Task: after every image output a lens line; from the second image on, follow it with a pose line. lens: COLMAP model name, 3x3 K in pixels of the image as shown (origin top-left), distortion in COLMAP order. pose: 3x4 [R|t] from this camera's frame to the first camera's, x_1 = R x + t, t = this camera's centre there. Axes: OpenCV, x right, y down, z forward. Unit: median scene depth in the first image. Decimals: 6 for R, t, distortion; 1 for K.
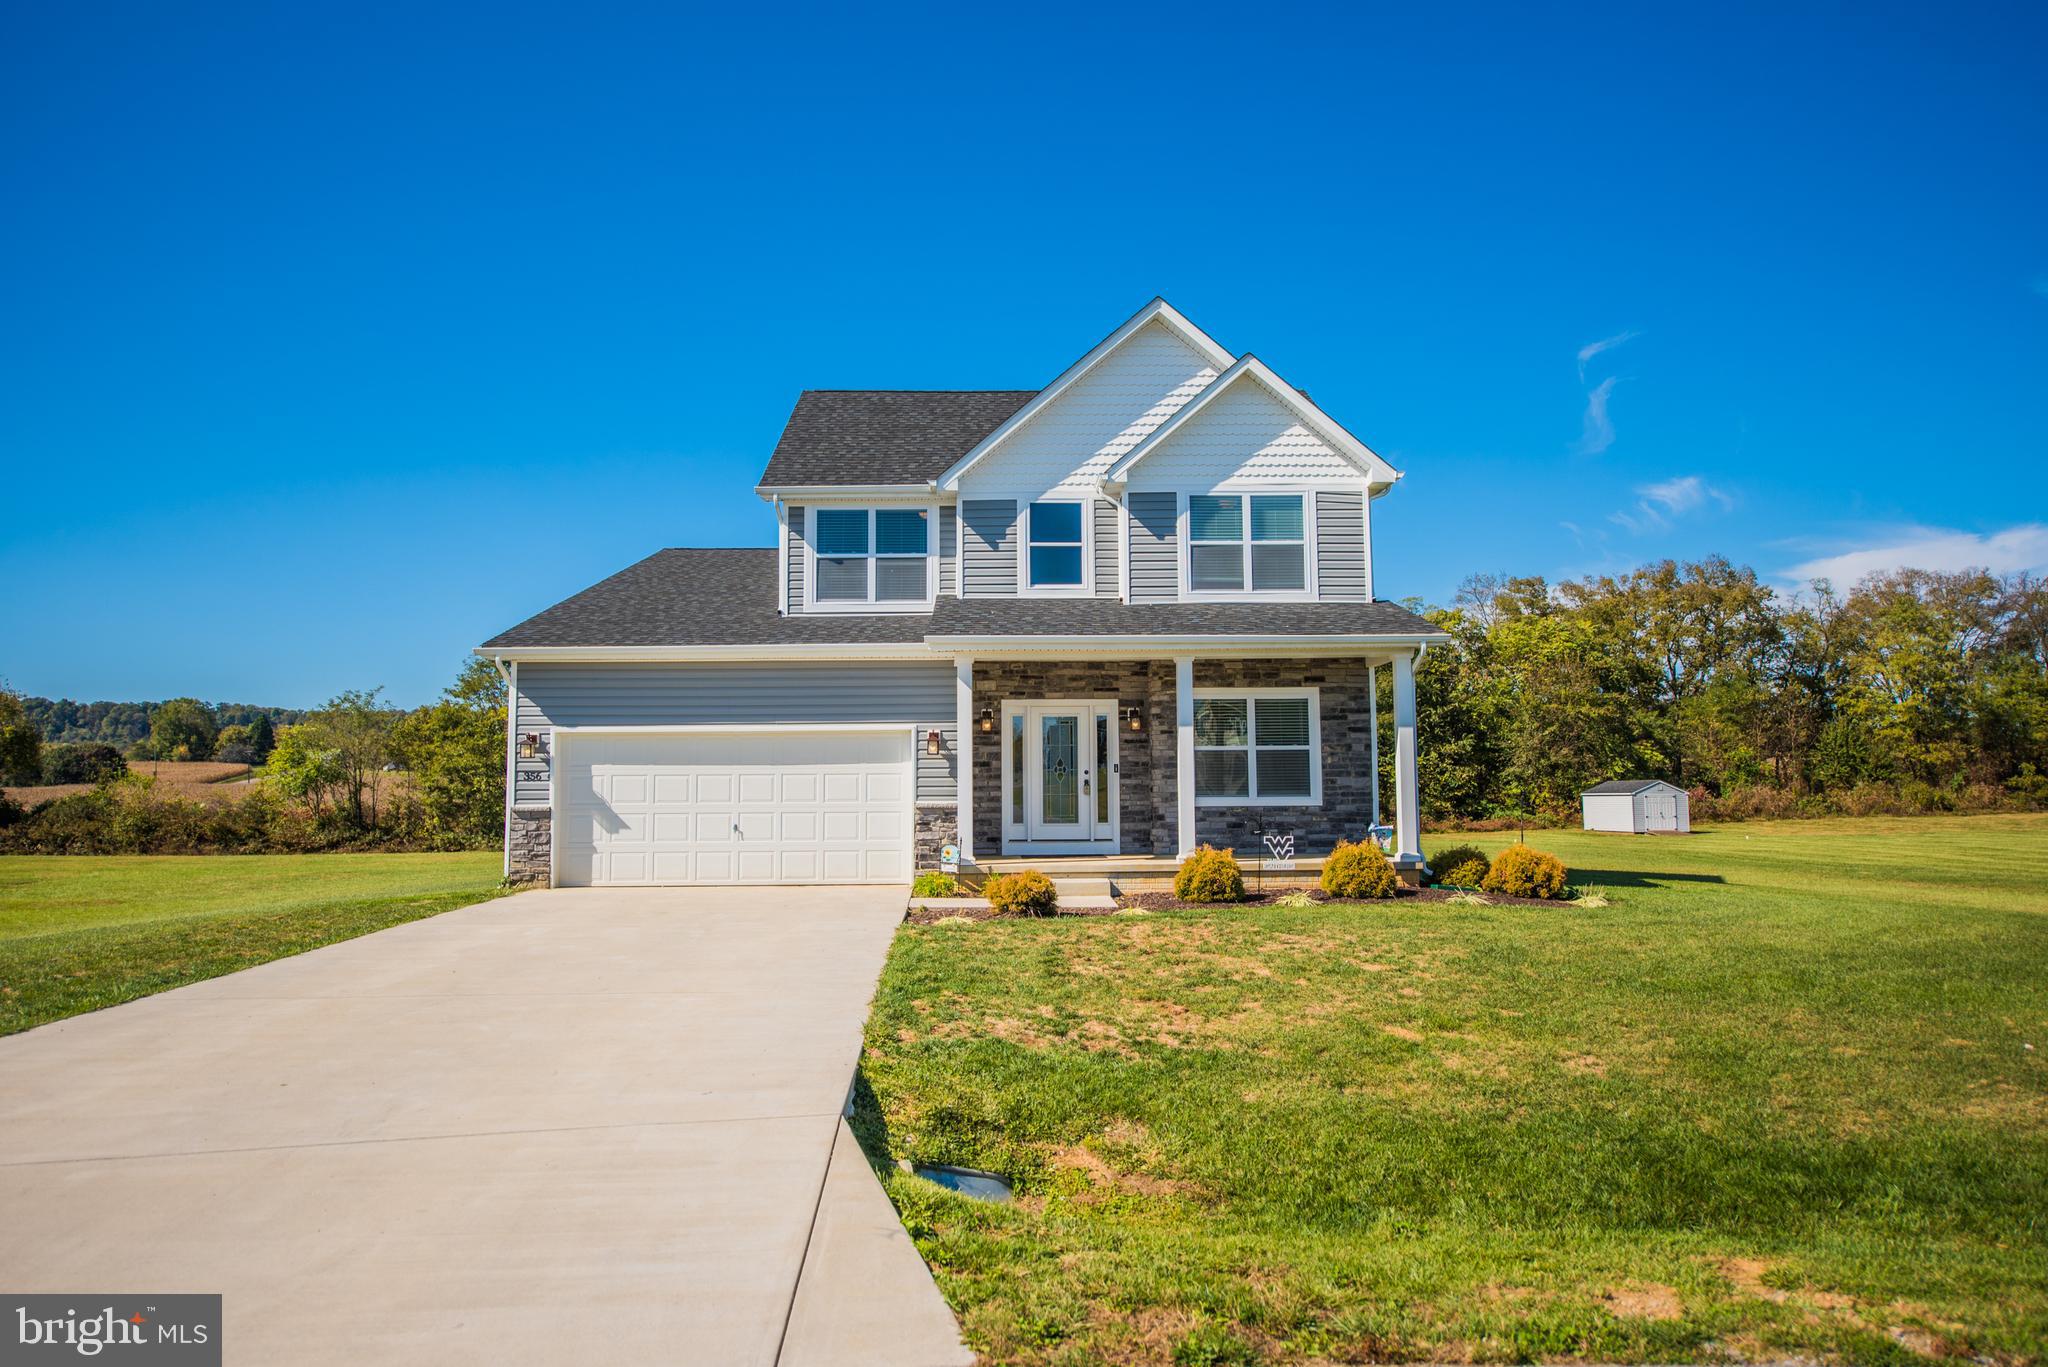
lens RADIAL K [[1296.4, 0, 1022.3], [0, 1296.4, 681.7], [0, 0, 1]] dist [0.001876, 0.000582]
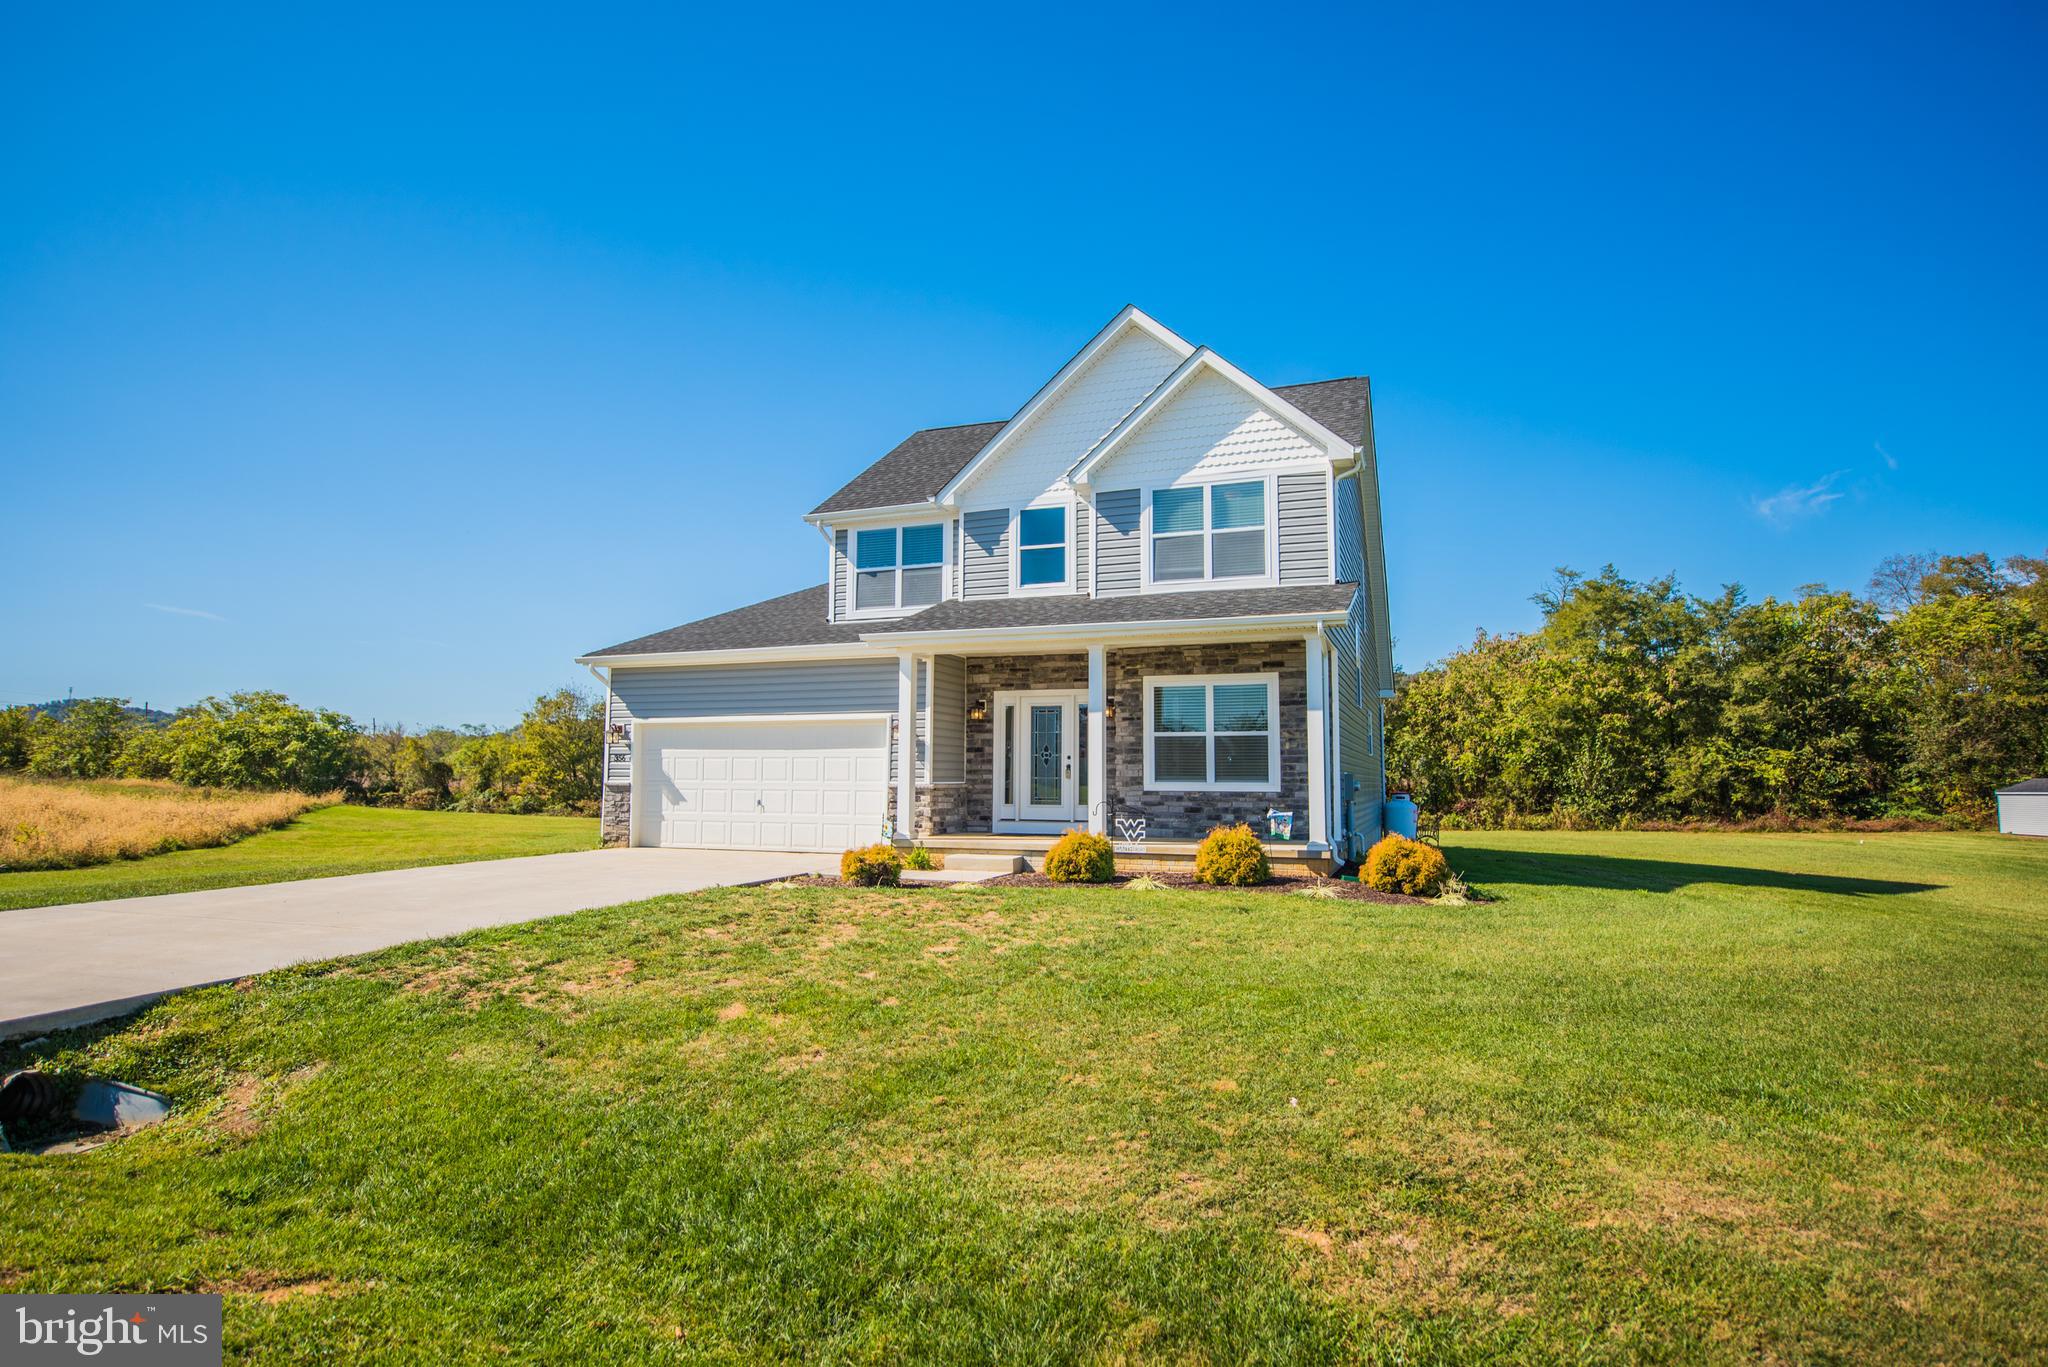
lens RADIAL K [[1107.4, 0, 1021.8], [0, 1107.4, 684.4], [0, 0, 1]] dist [0.004248, -0.000071]
pose [[0.924940, -0.020909, -0.379537, 0.363926], [0.019607, 0.999781, -0.007295, 0.015585], [0.379607, -0.000694, 0.925148, 0.140592]]
